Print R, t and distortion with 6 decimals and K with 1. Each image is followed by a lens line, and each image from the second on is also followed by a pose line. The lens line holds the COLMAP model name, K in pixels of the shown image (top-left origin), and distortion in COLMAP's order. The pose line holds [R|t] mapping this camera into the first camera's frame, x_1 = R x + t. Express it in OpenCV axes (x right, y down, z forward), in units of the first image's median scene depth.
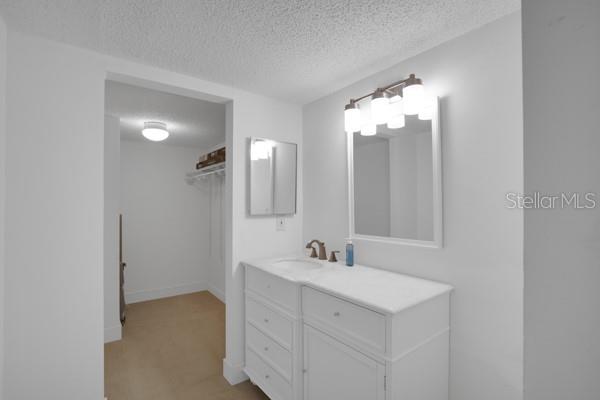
lens RADIAL K [[277.6, 0, 297.6], [0, 277.6, 198.6], [0, 0, 1]] dist [-0.027129, 0.000273]
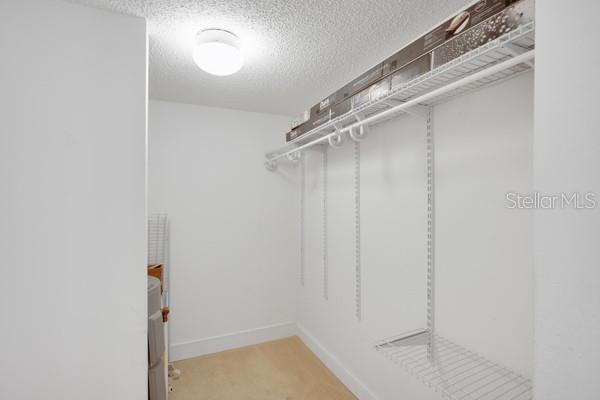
lens RADIAL K [[277.6, 0, 297.6], [0, 277.6, 198.6], [0, 0, 1]] dist [-0.027129, 0.000273]
pose [[0.976828, -0.001675, -0.214018, -0.234802], [0.003609, 0.999956, 0.008648, 0.008349], [0.213994, -0.009220, 0.976791, 0.471235]]
